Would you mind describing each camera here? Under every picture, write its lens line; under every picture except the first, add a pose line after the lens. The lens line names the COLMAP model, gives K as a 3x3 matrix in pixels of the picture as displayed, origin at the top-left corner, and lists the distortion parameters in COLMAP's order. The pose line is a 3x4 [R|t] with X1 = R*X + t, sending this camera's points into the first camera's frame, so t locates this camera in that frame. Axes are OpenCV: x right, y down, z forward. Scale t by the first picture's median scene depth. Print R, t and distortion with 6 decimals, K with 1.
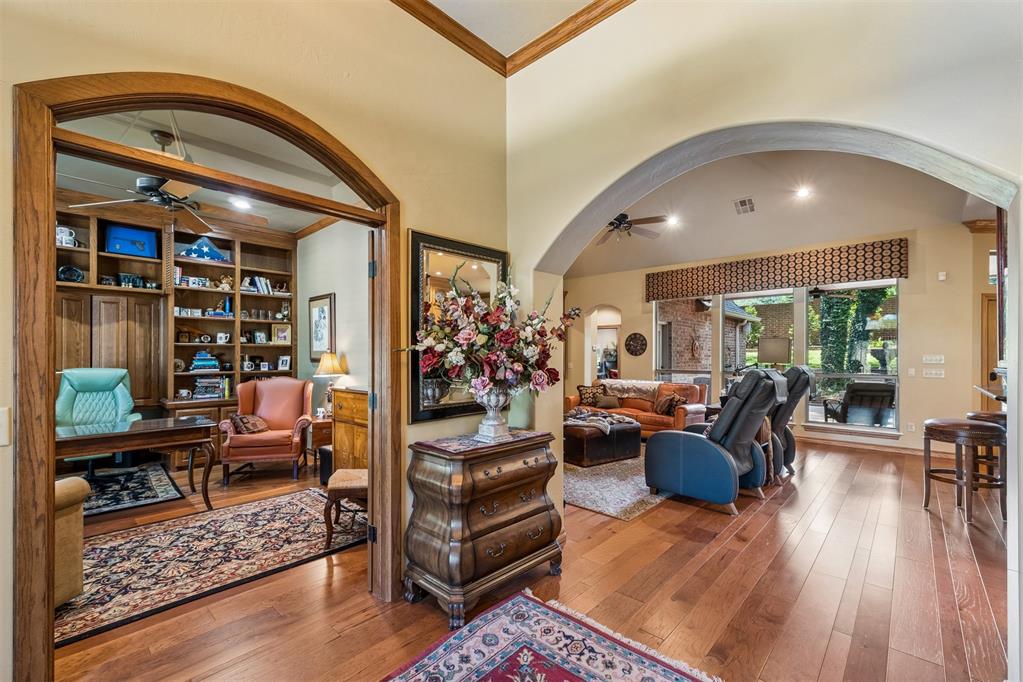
lens RADIAL K [[430.5, 0, 514.1], [0, 430.5, 353.0], [0, 0, 1]] dist [0.002120, 0.000411]
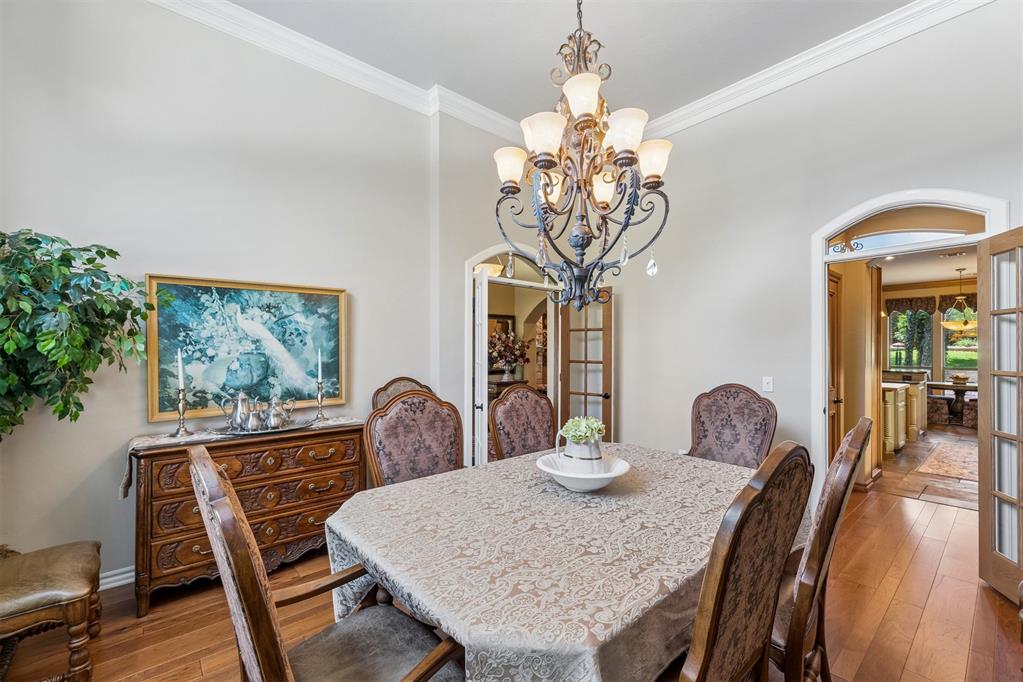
lens RADIAL K [[430.5, 0, 514.1], [0, 430.5, 353.0], [0, 0, 1]] dist [0.002120, 0.000411]
pose [[0.993783, 0.003565, -0.111273, 0.427088], [-0.003439, 0.999993, 0.001325, -0.004305], [0.111277, -0.000934, 0.993789, -2.566867]]
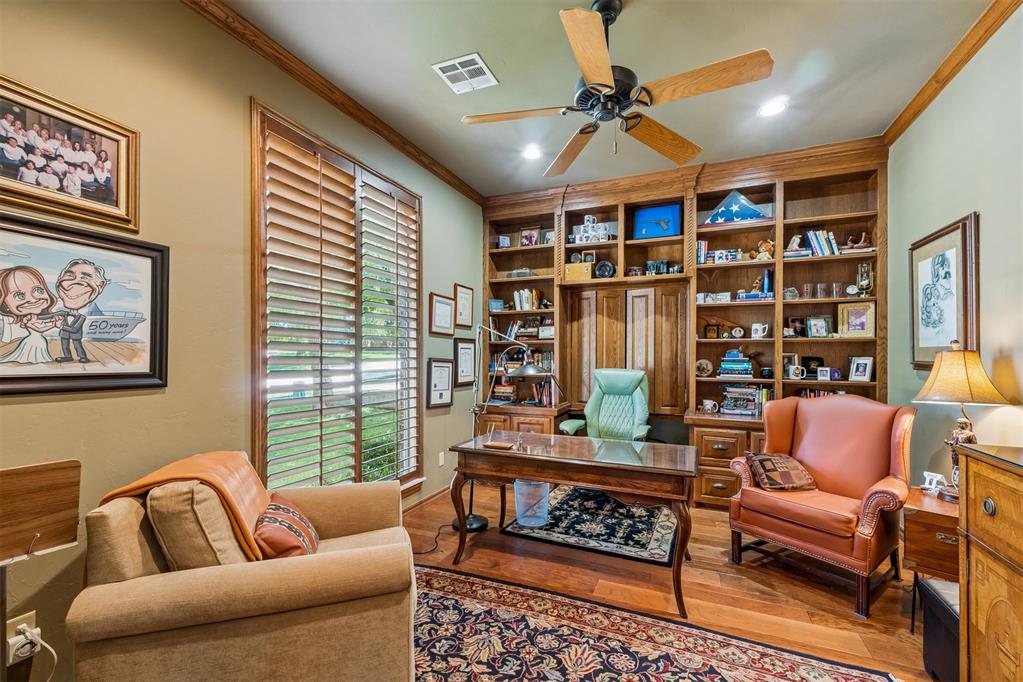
lens RADIAL K [[430.5, 0, 514.1], [0, 430.5, 353.0], [0, 0, 1]] dist [0.002120, 0.000411]
pose [[0.335707, 0.000423, -0.941966, -0.163593], [-0.000589, 1.000000, 0.000239, 0.001843], [0.941966, 0.000475, 0.335707, 0.417353]]
